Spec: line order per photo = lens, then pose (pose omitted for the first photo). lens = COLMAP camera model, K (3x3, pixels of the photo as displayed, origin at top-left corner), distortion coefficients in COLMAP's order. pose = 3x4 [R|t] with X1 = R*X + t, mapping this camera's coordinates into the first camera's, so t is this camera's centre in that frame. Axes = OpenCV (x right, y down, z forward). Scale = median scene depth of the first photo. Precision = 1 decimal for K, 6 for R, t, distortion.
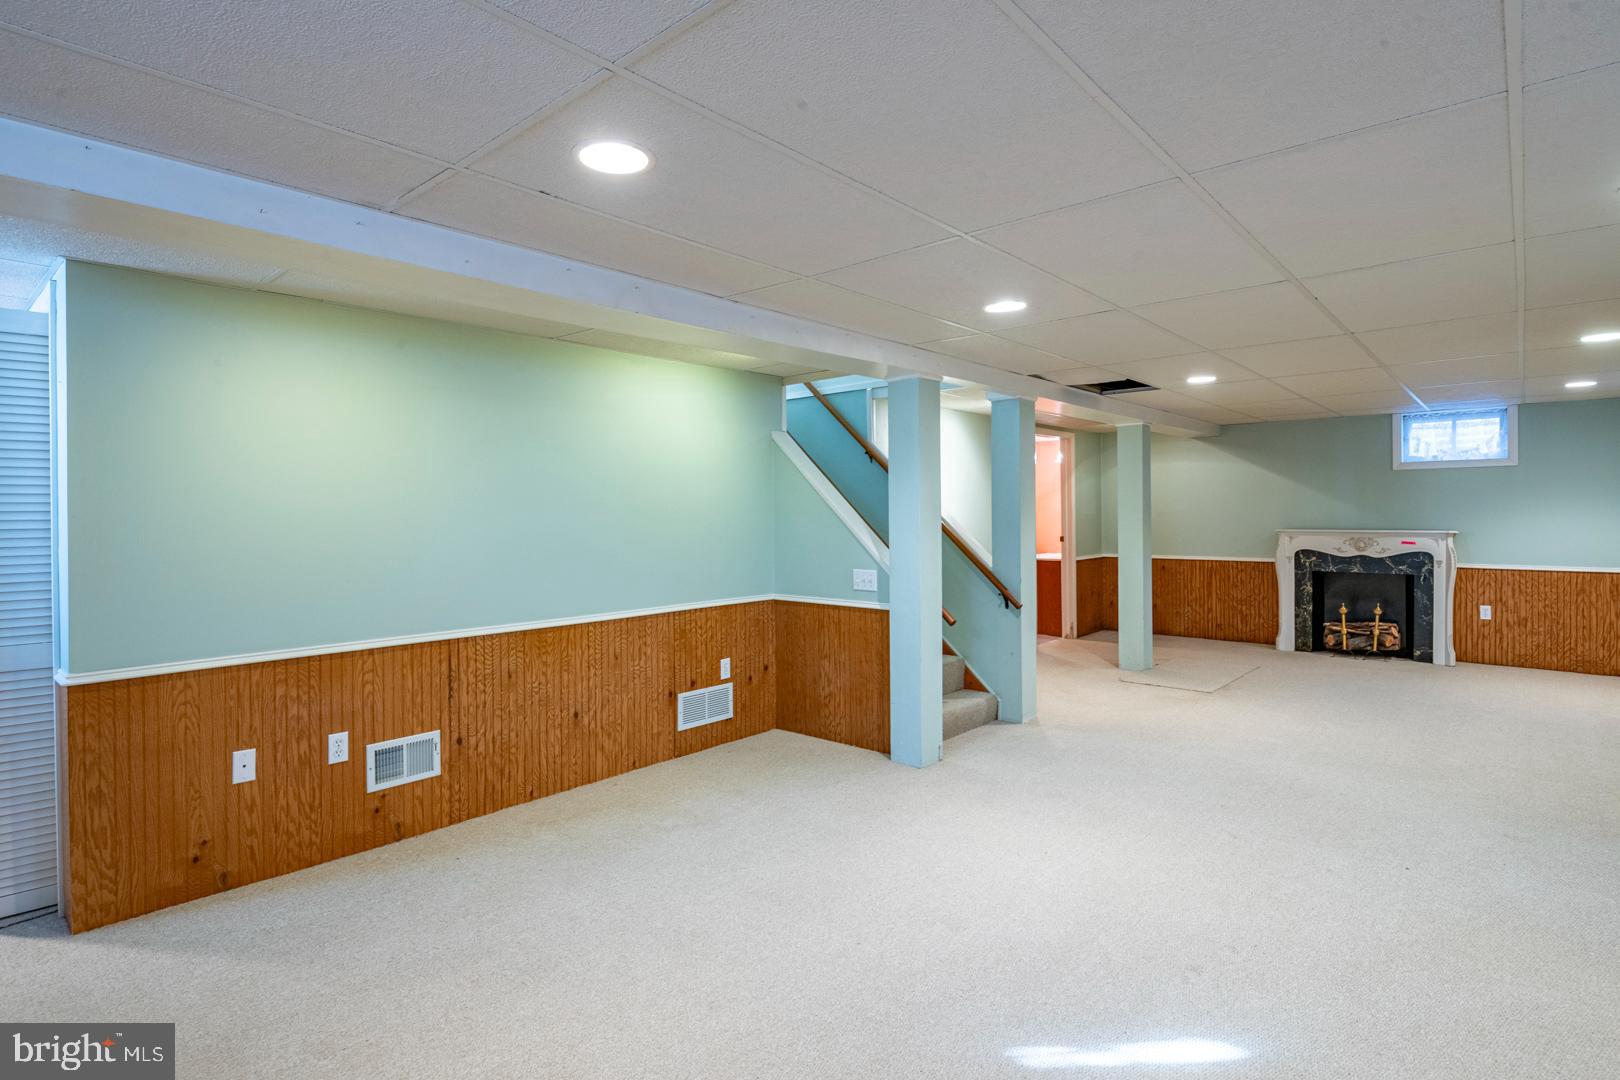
lens RADIAL K [[834.8, 0, 794.8], [0, 834.8, 514.9], [0, 0, 1]] dist [0.002894, -0.007215]
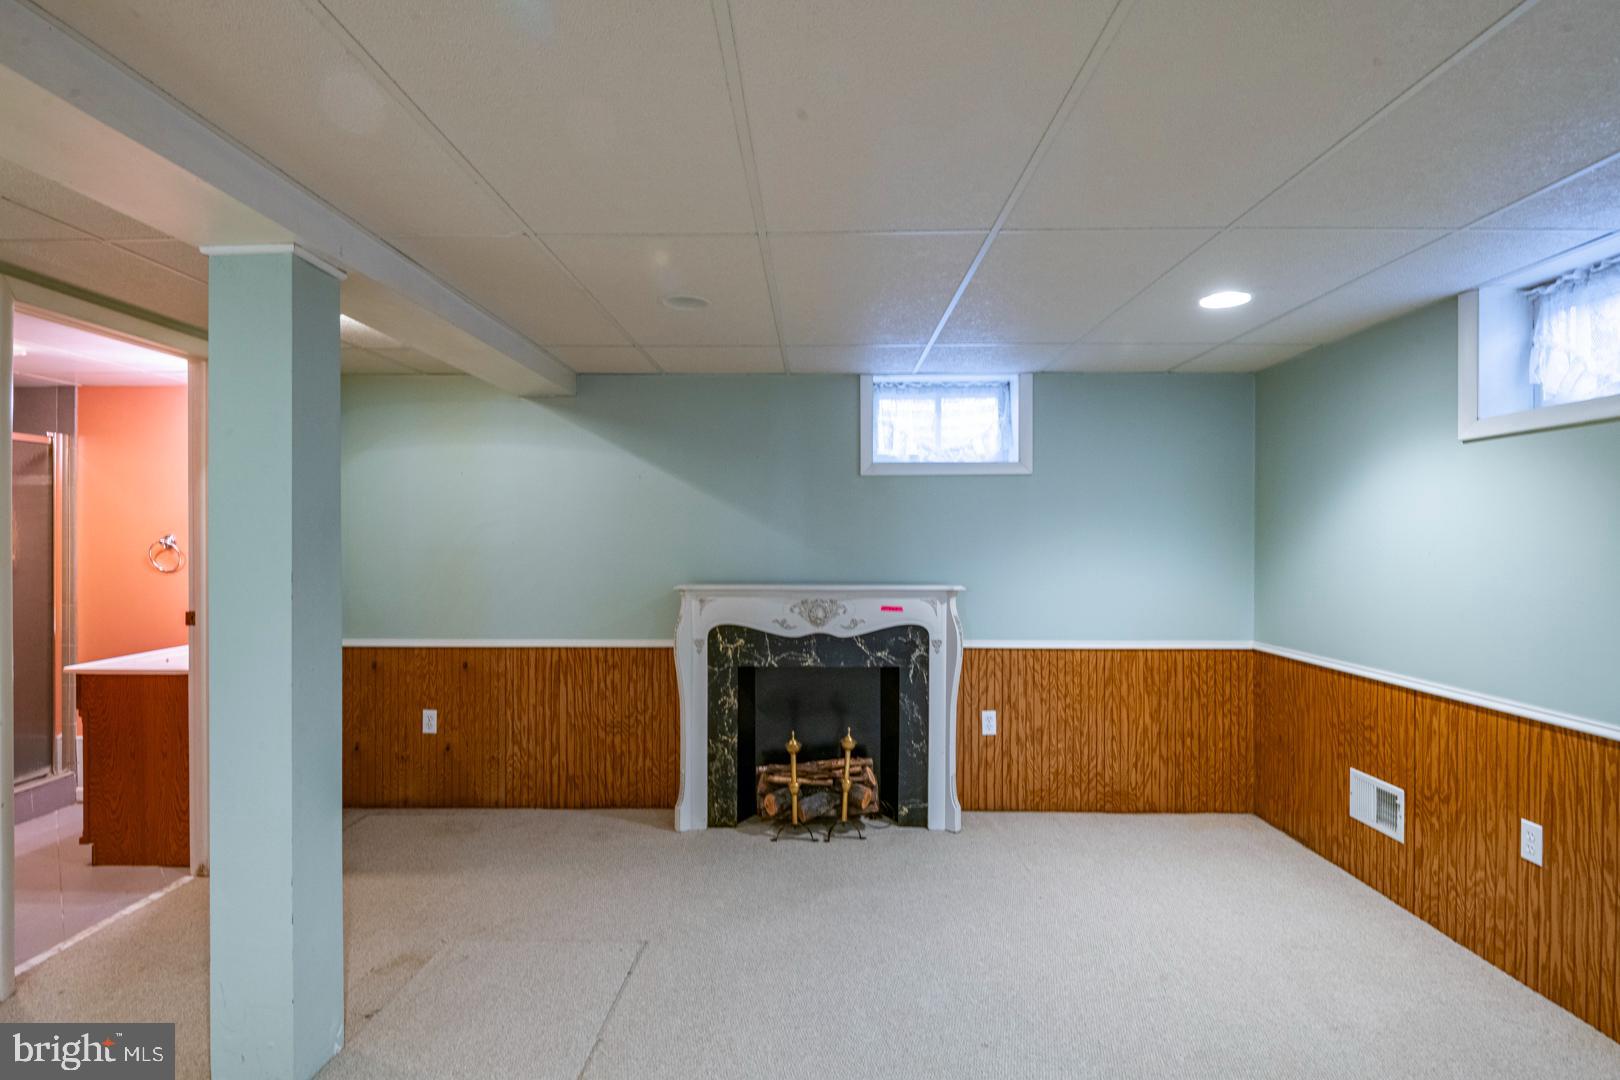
lens RADIAL K [[834.8, 0, 809.0], [0, 834.8, 539.5], [0, 0, 1]] dist [0.002894, -0.007215]
pose [[0.760006, 0.005519, 0.649893, 0.340811], [-0.004871, 0.999984, -0.002796, -0.009714], [-0.649898, -0.001041, 0.760021, 0.620556]]
